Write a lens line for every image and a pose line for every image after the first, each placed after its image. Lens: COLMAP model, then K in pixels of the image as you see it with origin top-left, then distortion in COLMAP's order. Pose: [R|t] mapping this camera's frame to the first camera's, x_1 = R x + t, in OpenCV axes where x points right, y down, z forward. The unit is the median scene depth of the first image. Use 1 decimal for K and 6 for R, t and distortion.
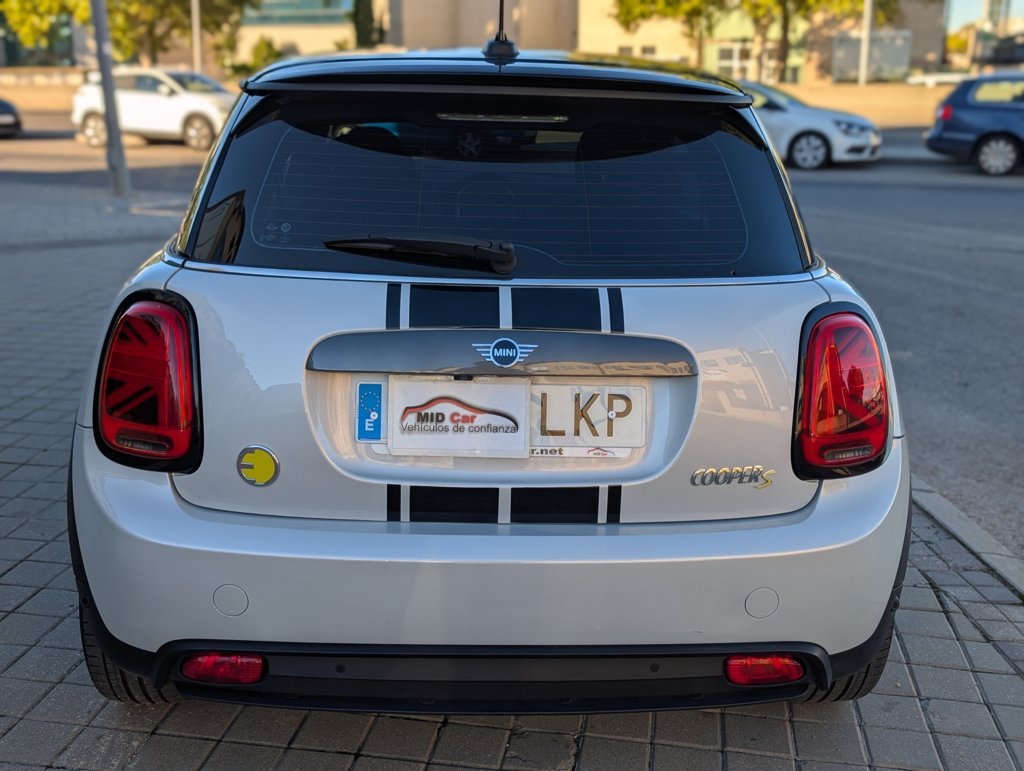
lens RADIAL K [[1133.5, 0, 512.0], [0, 1133.5, 385.5], [0, 0, 1]] dist [0.085777, -0.205420]
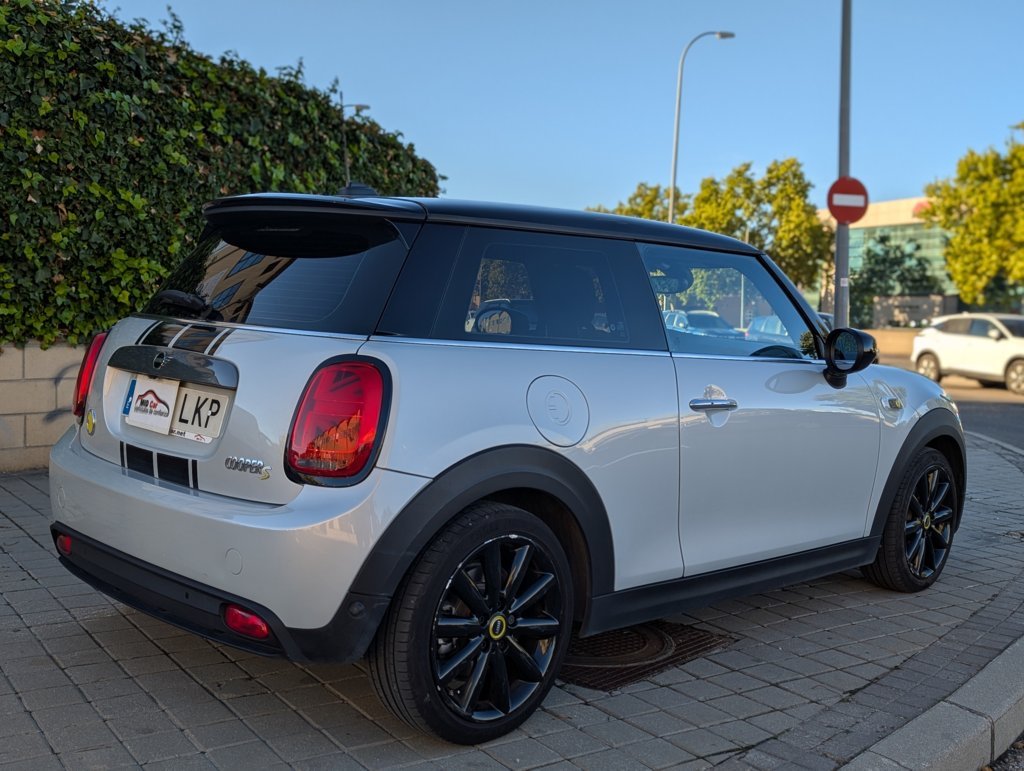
lens RADIAL K [[1133.5, 0, 512.0], [0, 1133.5, 385.5], [0, 0, 1]] dist [0.085777, -0.205420]
pose [[0.663449, 0.058955, -0.745895, 1.414780], [-0.226635, 0.965894, -0.125241, 0.085612], [0.713072, 0.252137, 0.654183, 0.312088]]
